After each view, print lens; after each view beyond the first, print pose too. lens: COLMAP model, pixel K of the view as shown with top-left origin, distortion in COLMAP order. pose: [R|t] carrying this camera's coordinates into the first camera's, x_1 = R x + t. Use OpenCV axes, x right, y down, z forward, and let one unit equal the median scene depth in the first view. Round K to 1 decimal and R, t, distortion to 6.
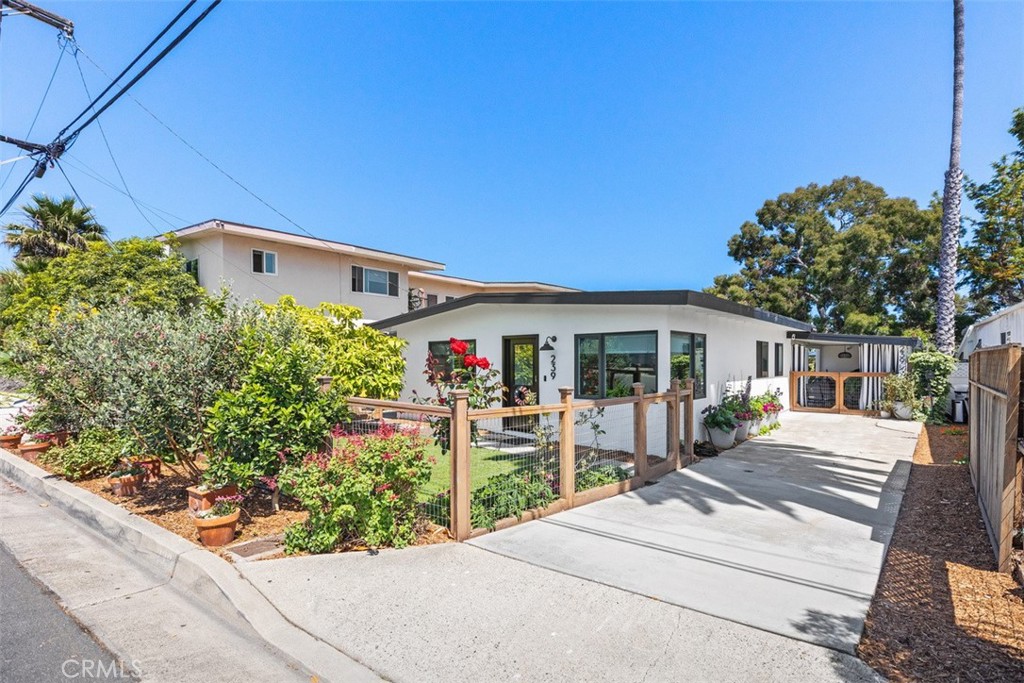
lens RADIAL K [[472.0, 0, 510.0], [0, 472.0, 341.0], [0, 0, 1]] dist [0.003180, 0.000069]
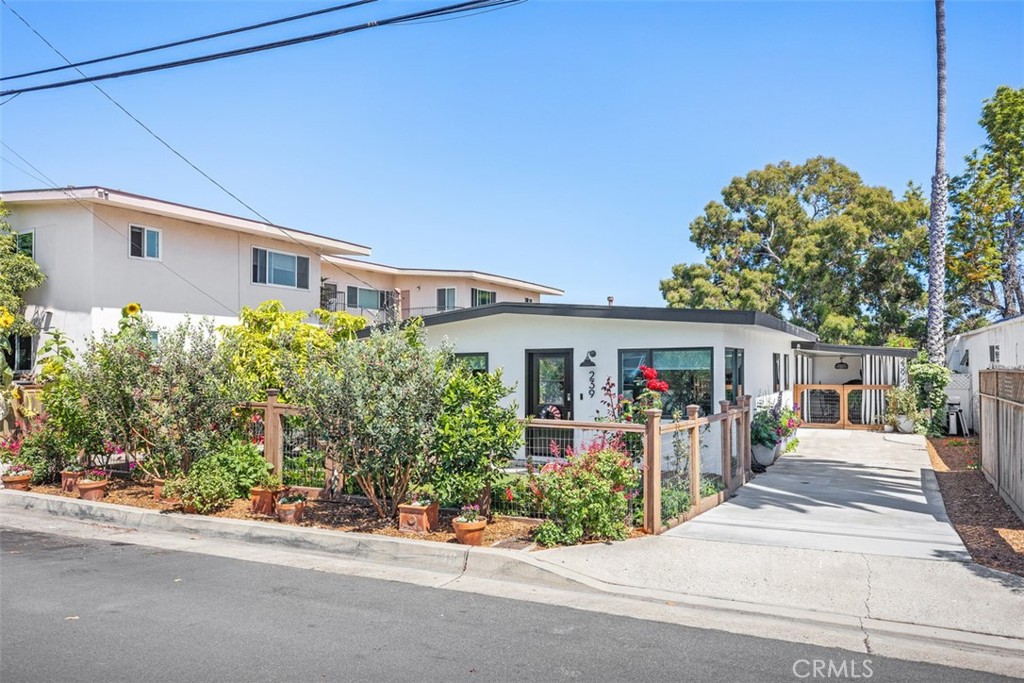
lens RADIAL K [[662.5, 0, 511.3], [0, 662.5, 320.3], [0, 0, 1]] dist [0.003016, 0.002646]
pose [[0.978807, 0.009093, 0.204581, -0.170062], [-0.002559, 0.999479, -0.032181, -0.014143], [-0.204767, 0.030975, 0.978321, -0.123823]]
